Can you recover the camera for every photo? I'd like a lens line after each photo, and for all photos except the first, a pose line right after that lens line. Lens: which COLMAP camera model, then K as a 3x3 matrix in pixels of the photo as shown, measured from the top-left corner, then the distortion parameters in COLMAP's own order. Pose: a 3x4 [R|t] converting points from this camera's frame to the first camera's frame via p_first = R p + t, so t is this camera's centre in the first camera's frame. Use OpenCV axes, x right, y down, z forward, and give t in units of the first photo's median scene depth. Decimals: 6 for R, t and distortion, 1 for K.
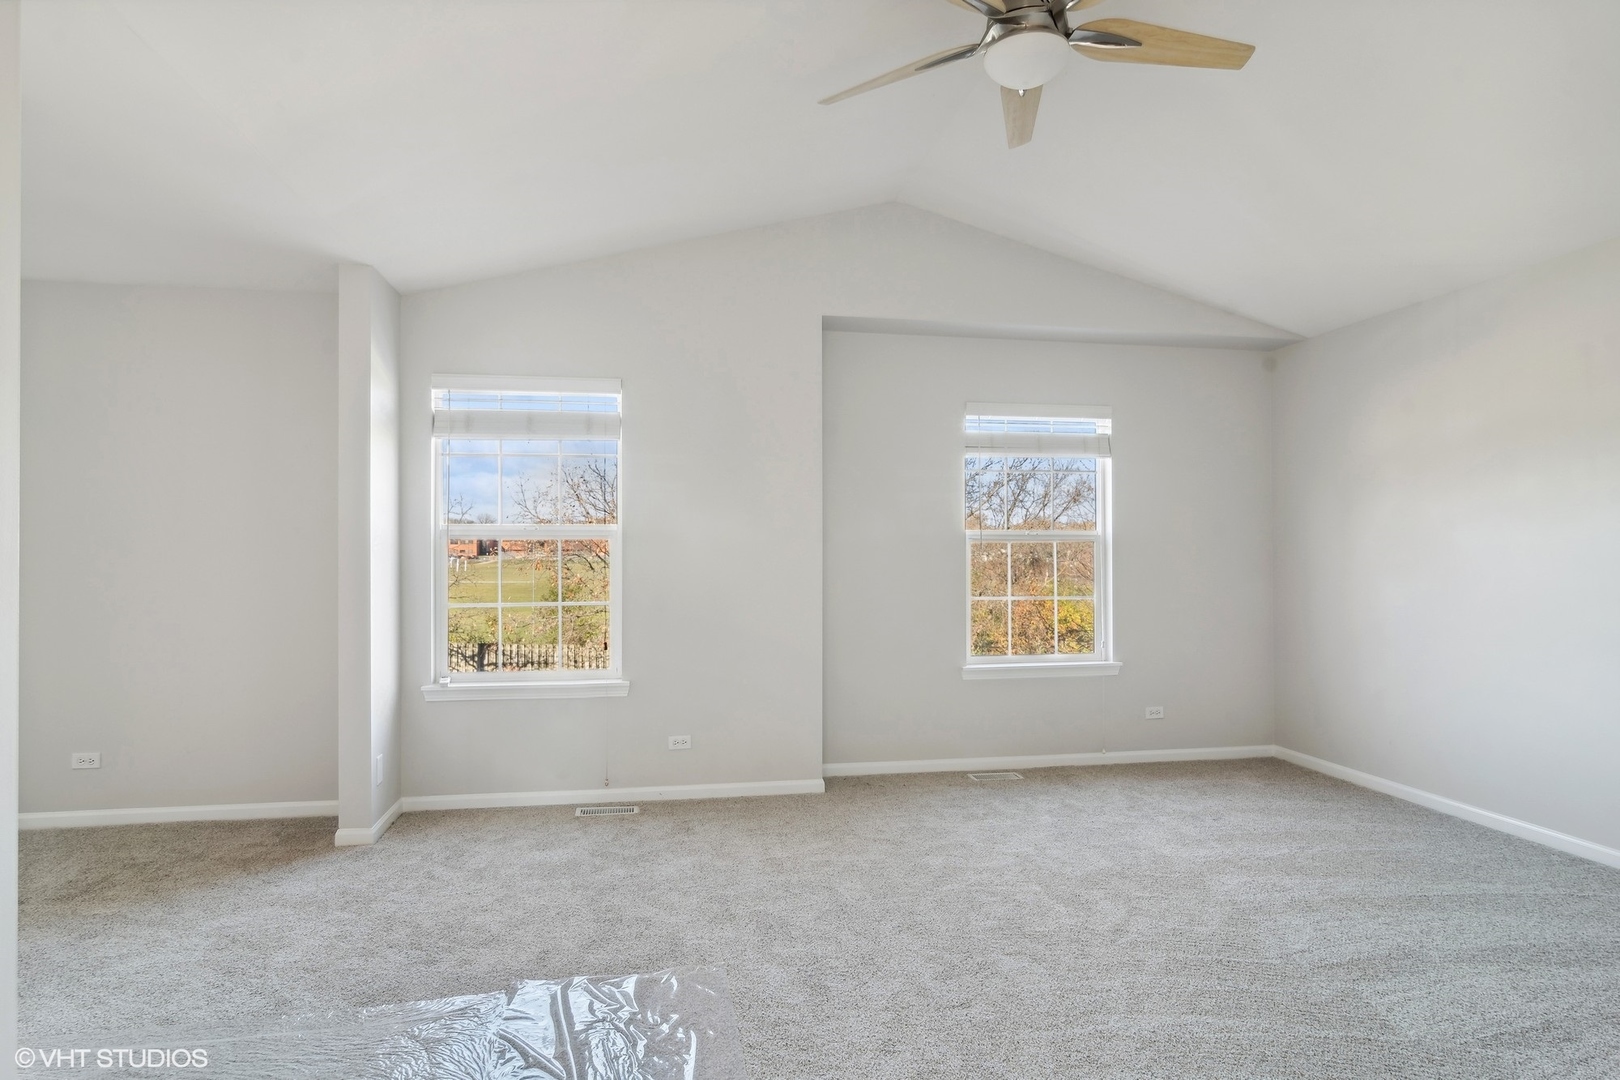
lens RADIAL K [[835.4, 0, 810.0], [0, 835.4, 540.0], [0, 0, 1]] dist [-0.001185, -0.000357]
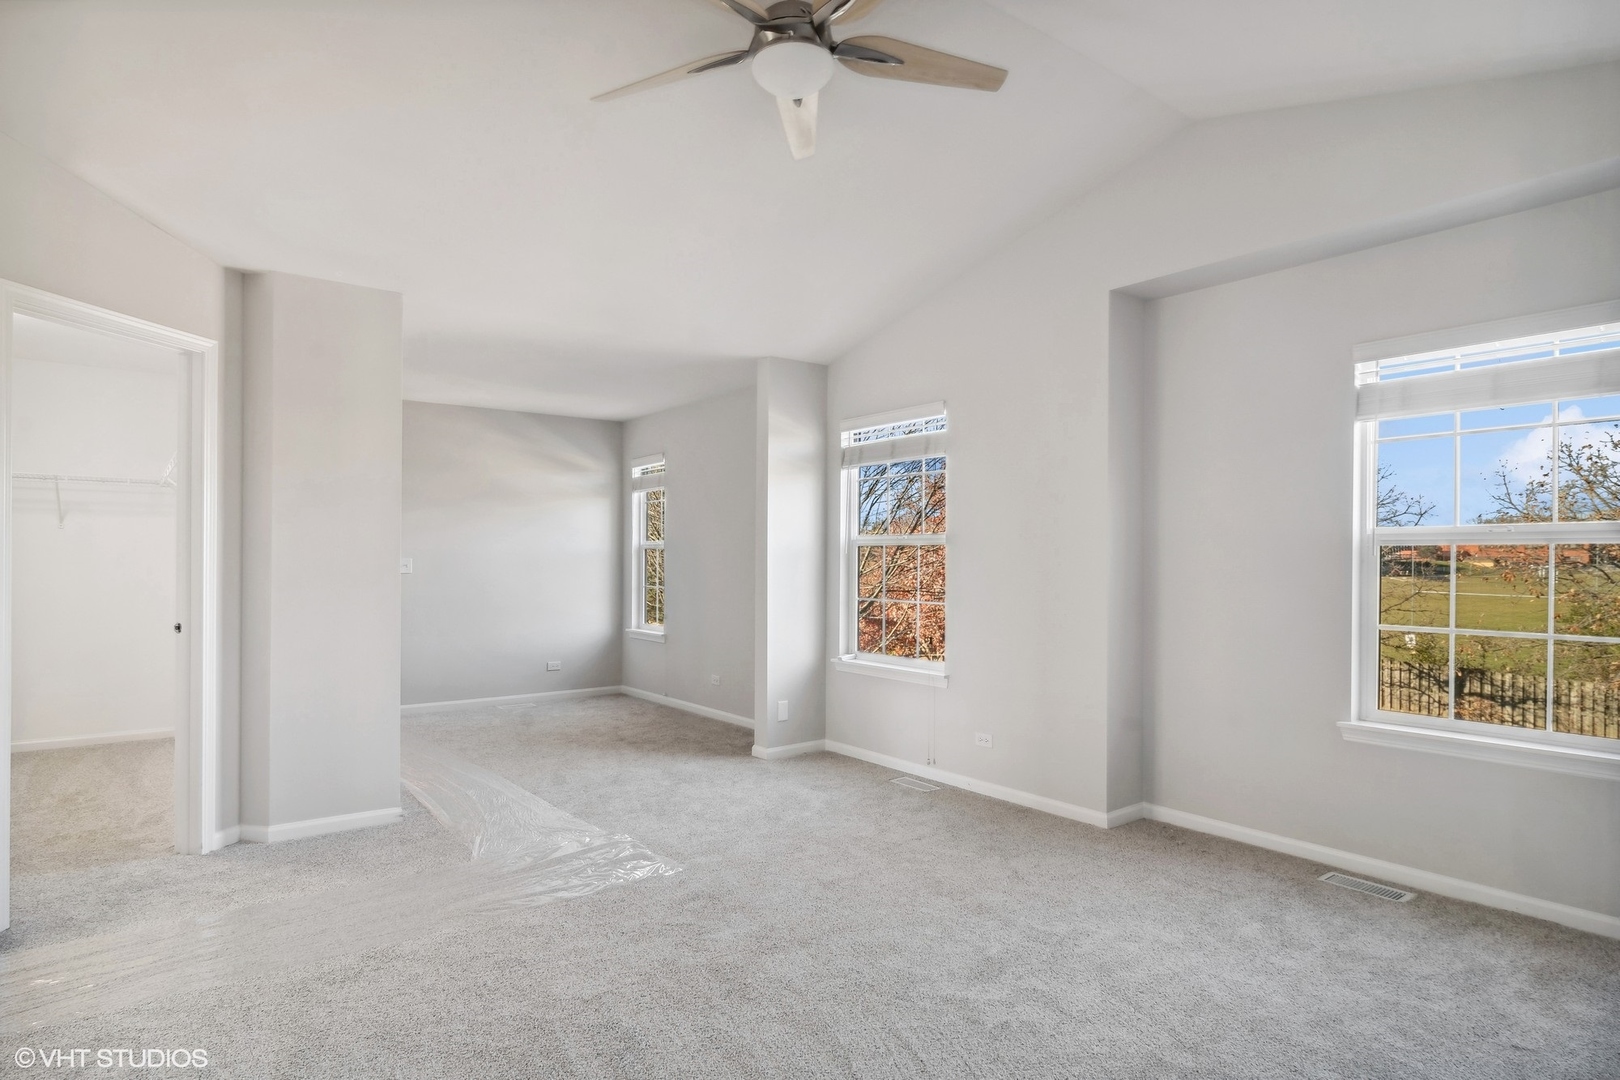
lens RADIAL K [[874.7, 0, 805.9], [0, 874.7, 545.2], [0, 0, 1]] dist [-0.002057, -0.000584]
pose [[0.486522, -0.007139, -0.873639, 0.675345], [0.009281, 0.999952, -0.003002, 0.000170], [0.873619, -0.006648, 0.486565, 0.271411]]
